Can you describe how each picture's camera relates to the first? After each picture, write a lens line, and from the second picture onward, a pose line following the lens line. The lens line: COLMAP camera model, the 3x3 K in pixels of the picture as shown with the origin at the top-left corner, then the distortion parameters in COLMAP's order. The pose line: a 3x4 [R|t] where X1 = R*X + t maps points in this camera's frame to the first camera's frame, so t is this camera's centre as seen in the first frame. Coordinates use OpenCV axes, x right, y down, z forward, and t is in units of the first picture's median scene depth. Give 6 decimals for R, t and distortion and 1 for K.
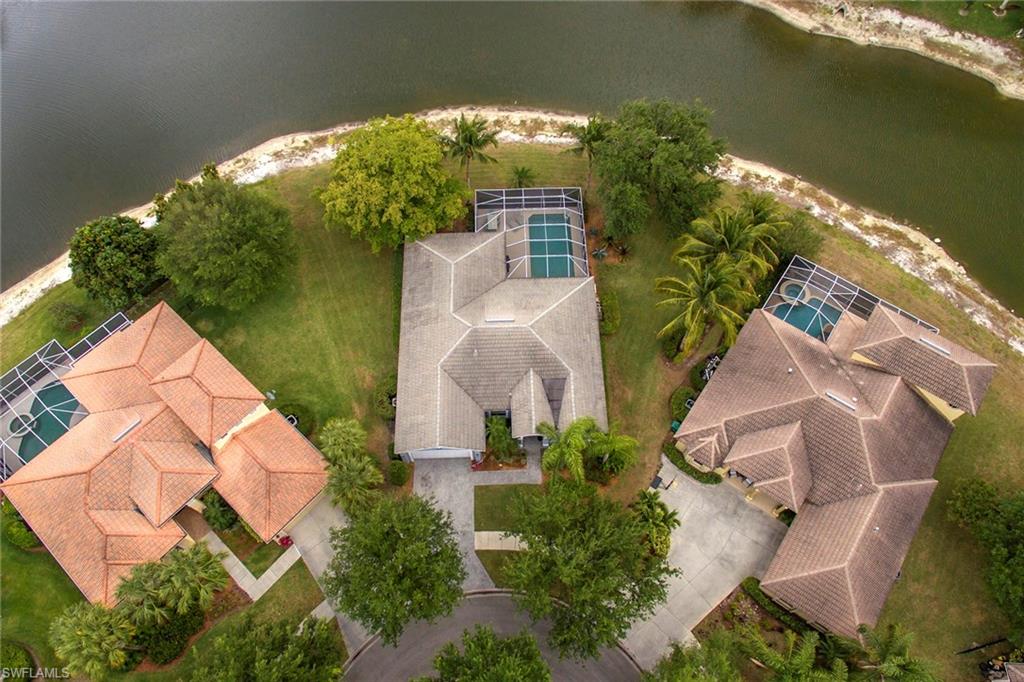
lens RADIAL K [[705.2, 0, 511.3], [0, 705.2, 320.9], [0, 0, 1]] dist [-0.011077, 0.010511]
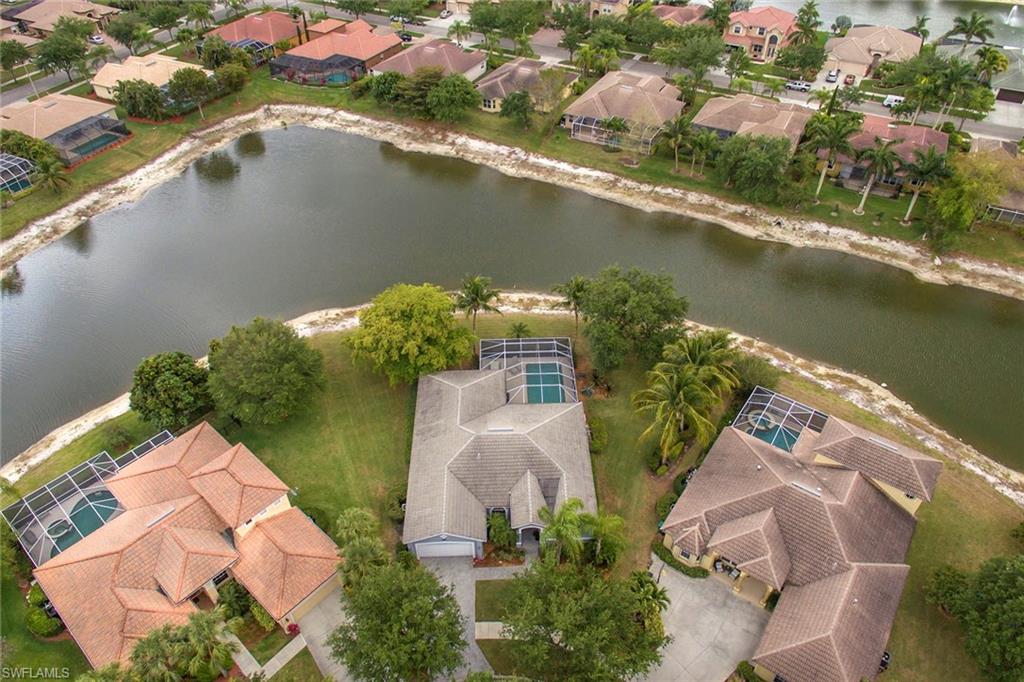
lens RADIAL K [[705.2, 0, 511.3], [0, 705.2, 320.9], [0, 0, 1]] dist [-0.011077, 0.010511]
pose [[0.999993, -0.002818, -0.002643, 0.004684], [0.001629, 0.927794, -0.373090, 0.253423], [0.003504, 0.373083, 0.927791, -0.120053]]
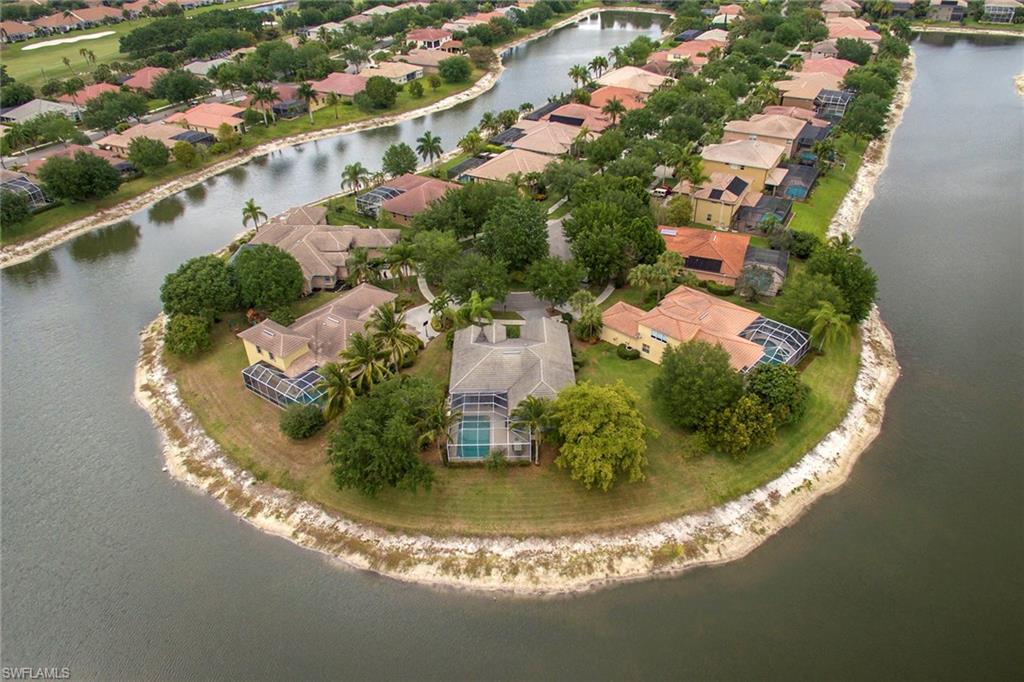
lens RADIAL K [[705.2, 0, 511.3], [0, 705.2, 320.9], [0, 0, 1]] dist [-0.011077, 0.010511]
pose [[-0.999800, 0.003517, 0.019703, -0.045687], [0.019403, -0.071321, 0.997265, -1.581944], [0.004913, 0.997447, 0.071239, 0.769182]]
